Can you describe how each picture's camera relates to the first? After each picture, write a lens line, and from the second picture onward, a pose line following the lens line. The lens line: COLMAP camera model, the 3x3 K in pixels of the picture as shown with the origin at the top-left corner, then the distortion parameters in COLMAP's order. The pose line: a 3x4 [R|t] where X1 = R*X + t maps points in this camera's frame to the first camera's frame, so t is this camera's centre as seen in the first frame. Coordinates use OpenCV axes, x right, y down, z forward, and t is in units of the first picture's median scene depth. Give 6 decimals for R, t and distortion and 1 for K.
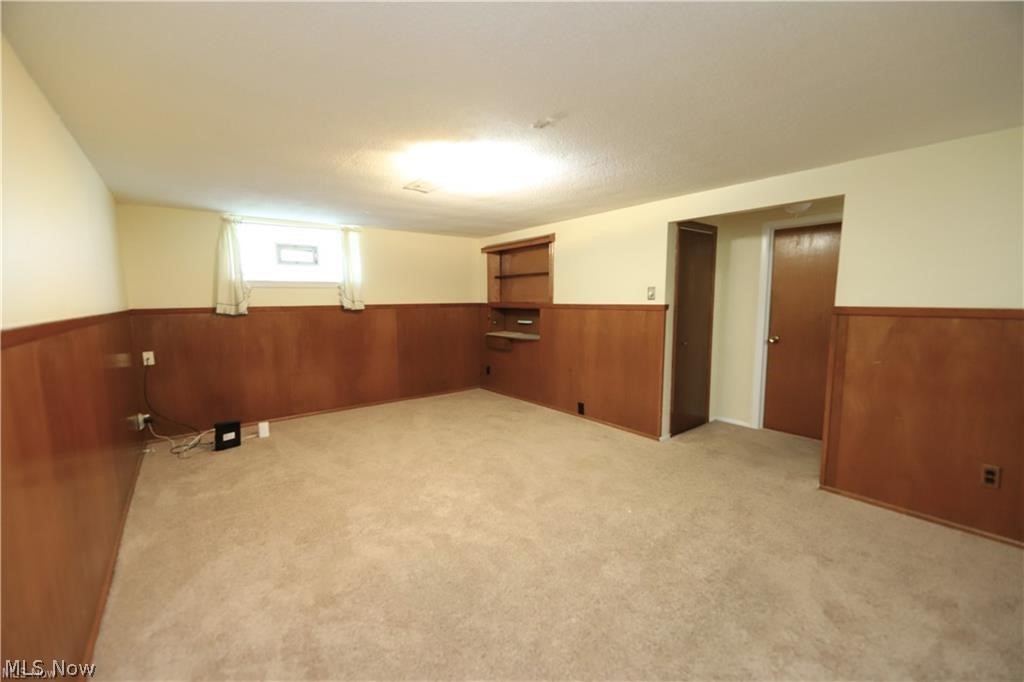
lens RADIAL K [[415.7, 0, 512.0], [0, 415.7, 341.0], [0, 0, 1]] dist [-0.007016, -0.000502]
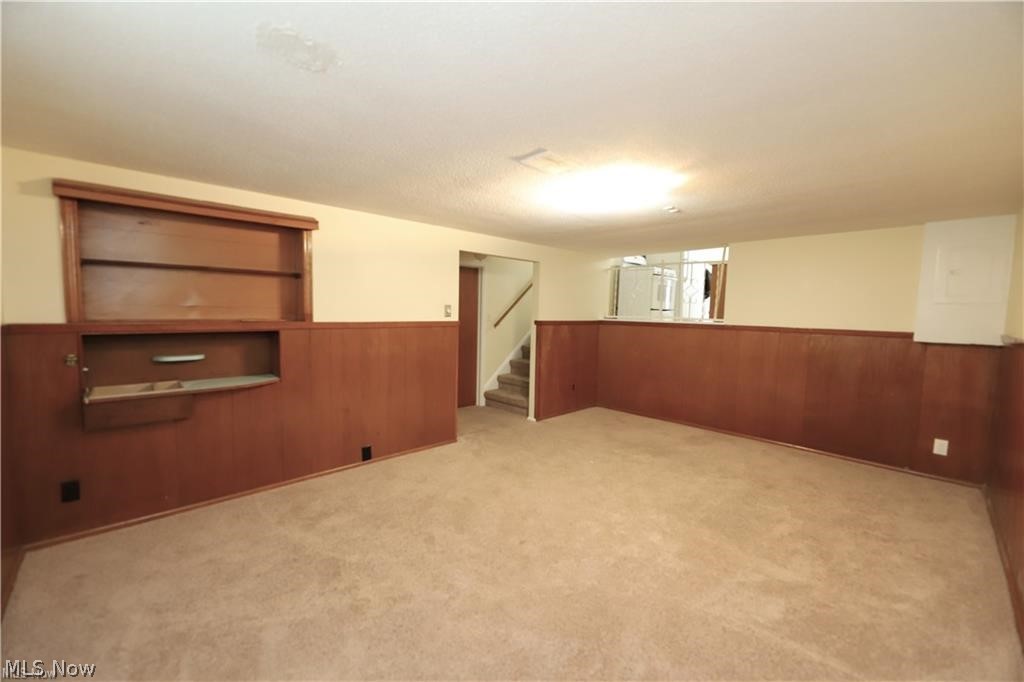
lens RADIAL K [[415.7, 0, 512.0], [0, 415.7, 341.0], [0, 0, 1]] dist [-0.007016, -0.000502]
pose [[-0.113645, -0.071402, 0.990952, -0.624412], [0.082068, 0.993331, 0.080985, -0.090373], [-0.990126, 0.090529, -0.107027, 0.778740]]
